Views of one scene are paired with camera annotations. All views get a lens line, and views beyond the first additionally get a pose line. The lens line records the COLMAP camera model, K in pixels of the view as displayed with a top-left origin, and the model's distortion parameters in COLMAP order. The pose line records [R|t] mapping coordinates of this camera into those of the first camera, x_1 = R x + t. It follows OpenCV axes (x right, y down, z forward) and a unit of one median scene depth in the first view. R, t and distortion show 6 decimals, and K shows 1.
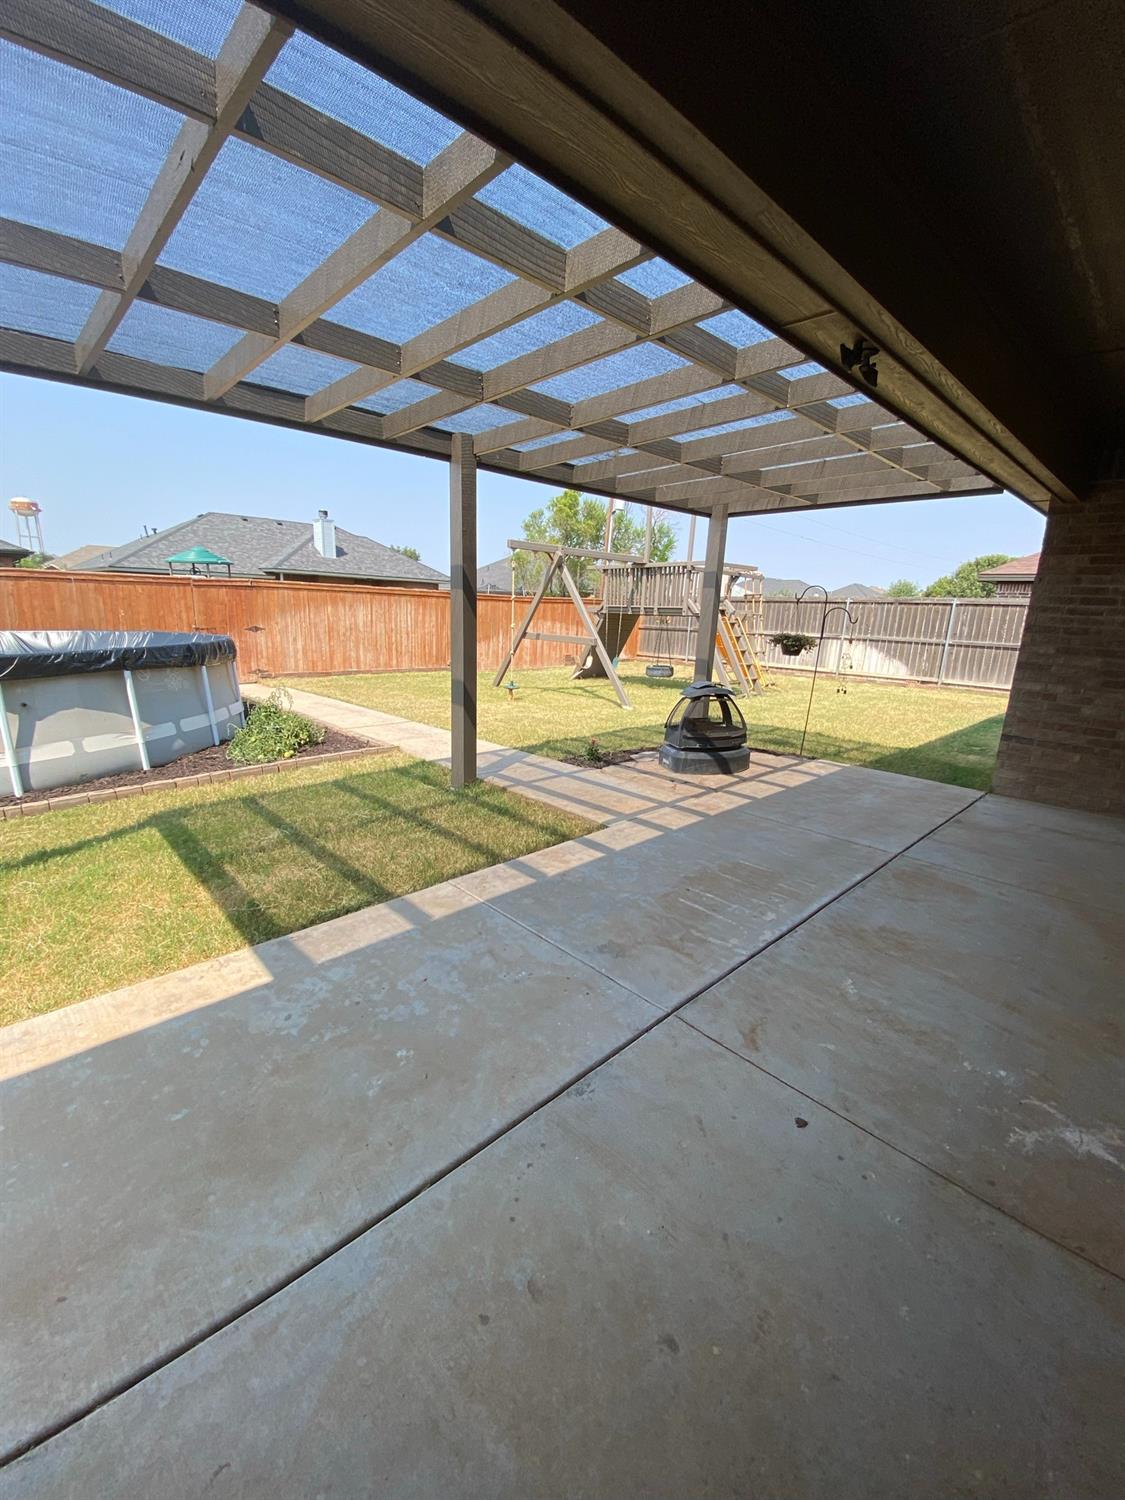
lens RADIAL K [[611.6, 0, 562.5], [0, 611.6, 750.0], [0, 0, 1]] dist [0.002475, -0.014137]
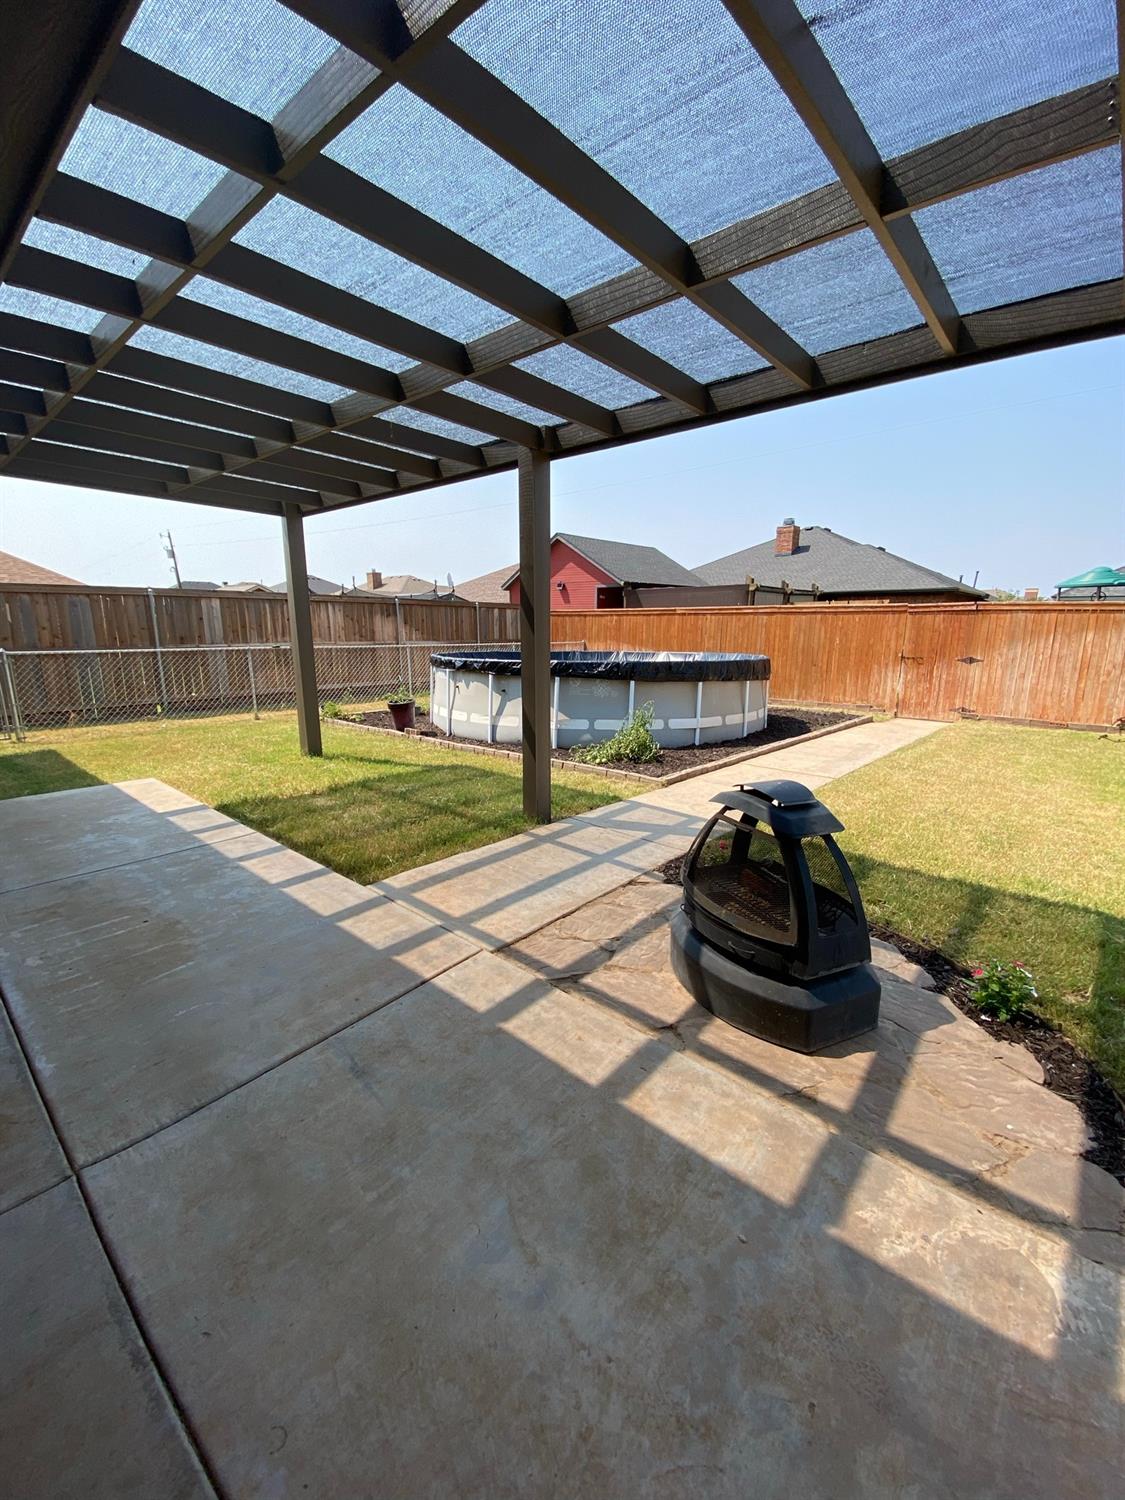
lens RADIAL K [[600.9, 0, 562.5], [0, 600.9, 750.0], [0, 0, 1]] dist [0.001668, -0.013702]
pose [[0.096381, 0.173317, -0.980139, 0.283089], [-0.225782, 0.962861, 0.148060, -0.074204], [0.969398, 0.207028, 0.131934, 0.371330]]
